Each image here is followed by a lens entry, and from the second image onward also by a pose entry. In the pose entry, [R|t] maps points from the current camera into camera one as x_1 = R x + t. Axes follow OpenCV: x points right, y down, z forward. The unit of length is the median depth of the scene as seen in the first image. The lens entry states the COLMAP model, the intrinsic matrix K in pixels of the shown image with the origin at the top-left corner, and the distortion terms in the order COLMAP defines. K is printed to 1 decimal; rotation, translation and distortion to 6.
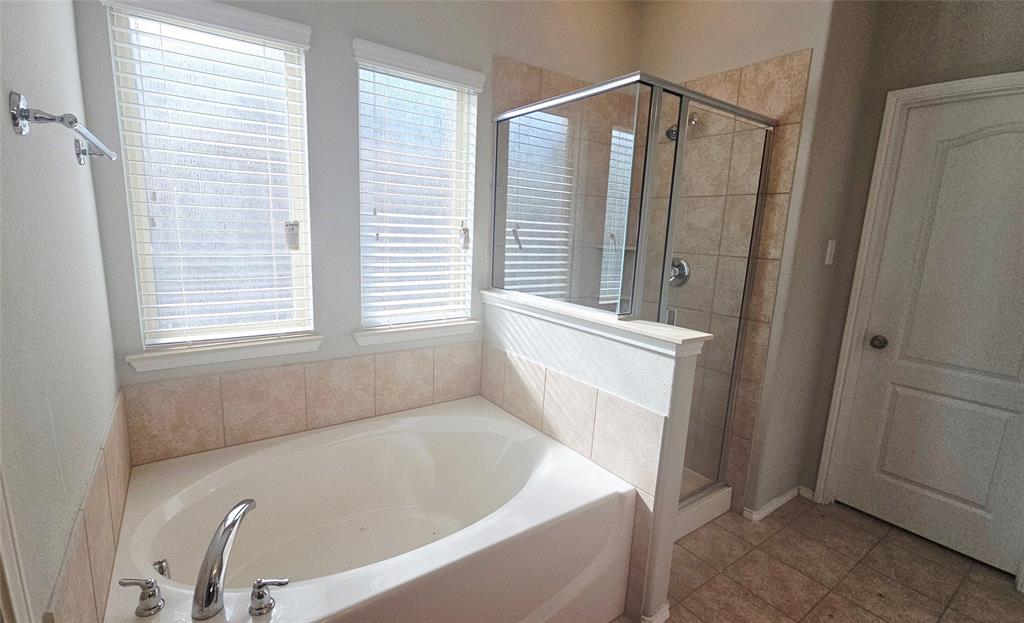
lens RADIAL K [[456.9, 0, 510.9], [0, 456.9, 315.0], [0, 0, 1]] dist [0.002753, -0.000694]
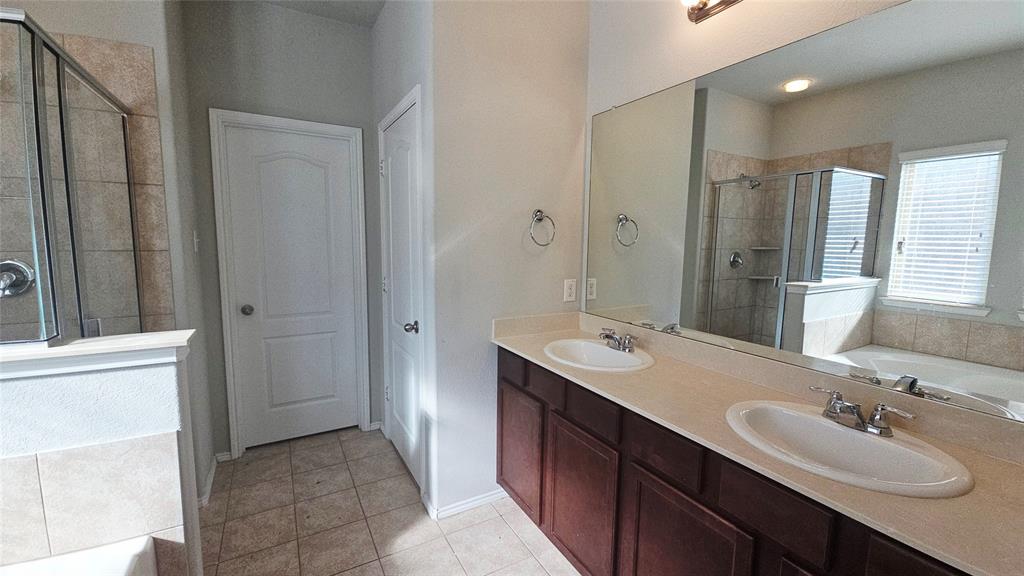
lens RADIAL K [[414.9, 0, 510.4], [0, 414.9, 285.1], [0, 0, 1]] dist [0.000437, -0.000468]
pose [[0.101117, -0.151917, 0.983207, -0.264339], [0.171684, 0.976111, 0.133163, -0.039700], [-0.979949, 0.155335, 0.124783, 0.162365]]
